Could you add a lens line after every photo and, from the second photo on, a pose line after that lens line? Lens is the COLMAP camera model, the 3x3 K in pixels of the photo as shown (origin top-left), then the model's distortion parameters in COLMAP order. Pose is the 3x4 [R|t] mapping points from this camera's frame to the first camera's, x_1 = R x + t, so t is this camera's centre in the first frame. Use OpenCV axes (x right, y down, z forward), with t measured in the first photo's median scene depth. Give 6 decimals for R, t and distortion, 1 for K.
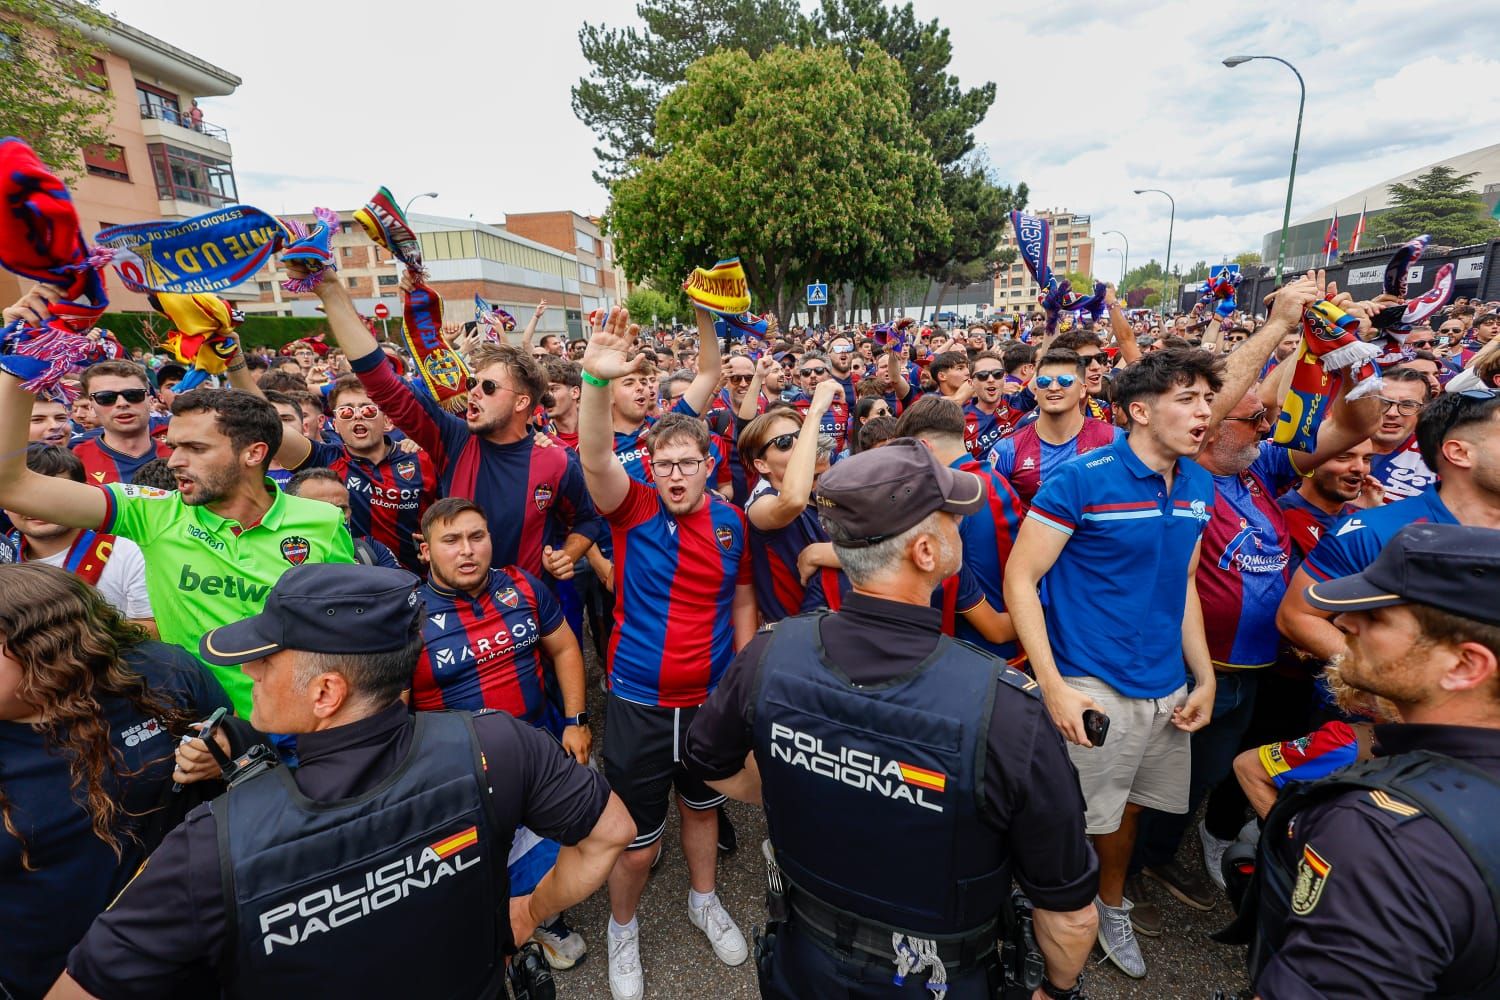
lens RADIAL K [[677.7, 0, 742.5], [0, 677.7, 488.2], [0, 0, 1]] dist [0.000268, 0.000790]
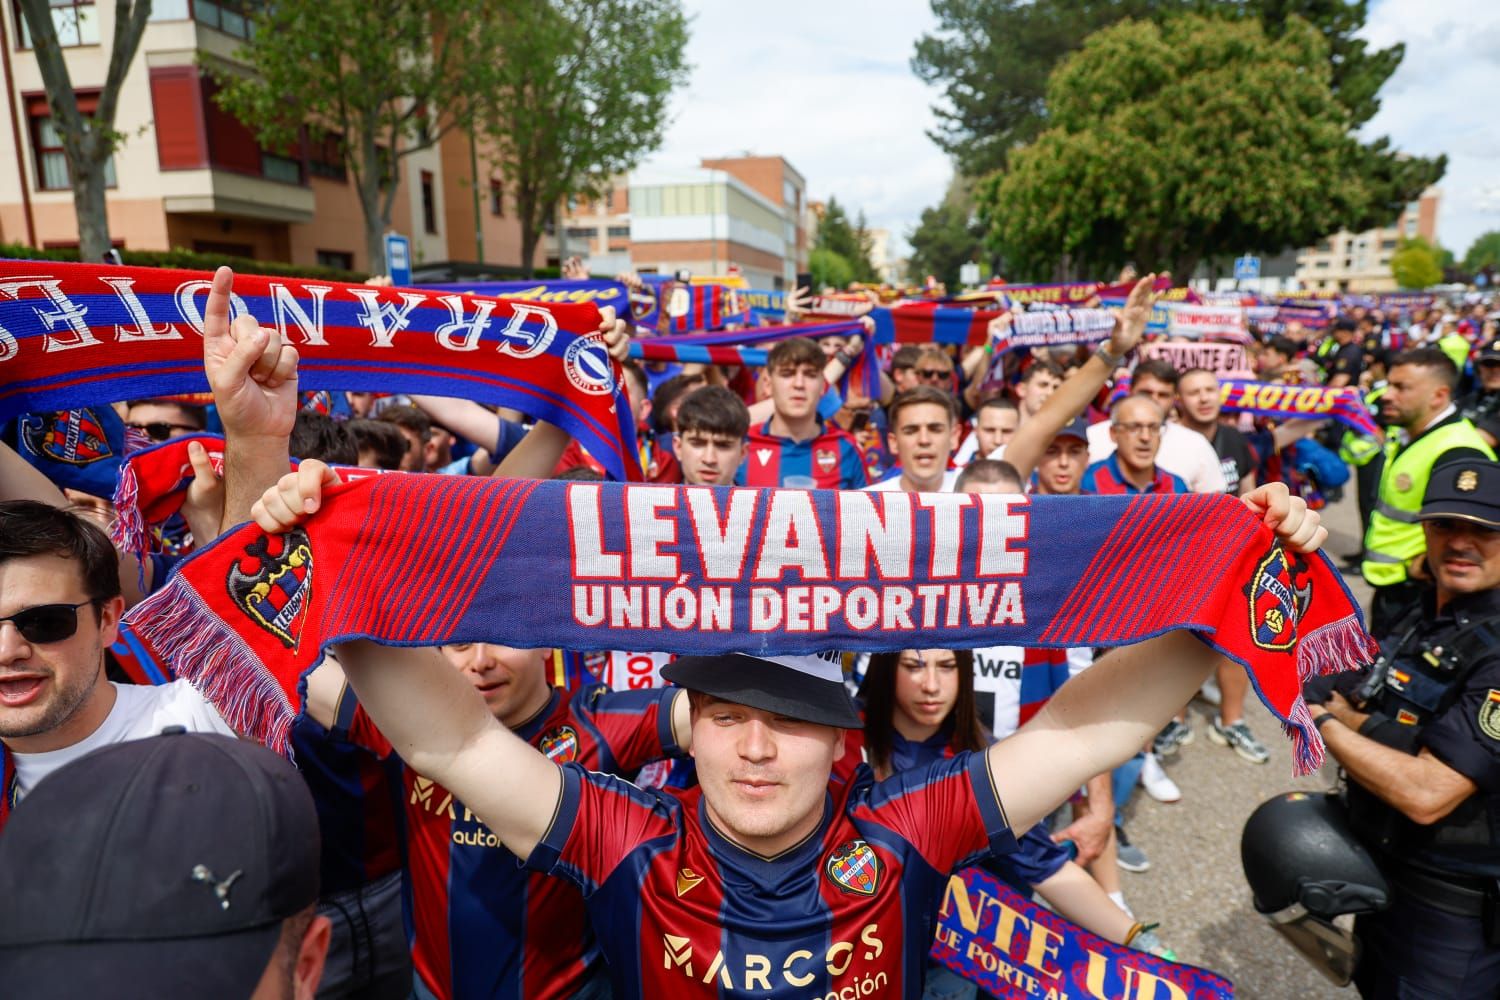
lens RADIAL K [[979.2, 0, 779.2], [0, 979.2, 493.5], [0, 0, 1]] dist [0.000962, 0.002492]
pose [[0.994764, 0.037541, -0.095056, -0.402110], [-0.041484, 0.998344, -0.039844, 0.126600], [0.093403, 0.043579, 0.994674, -0.469902]]
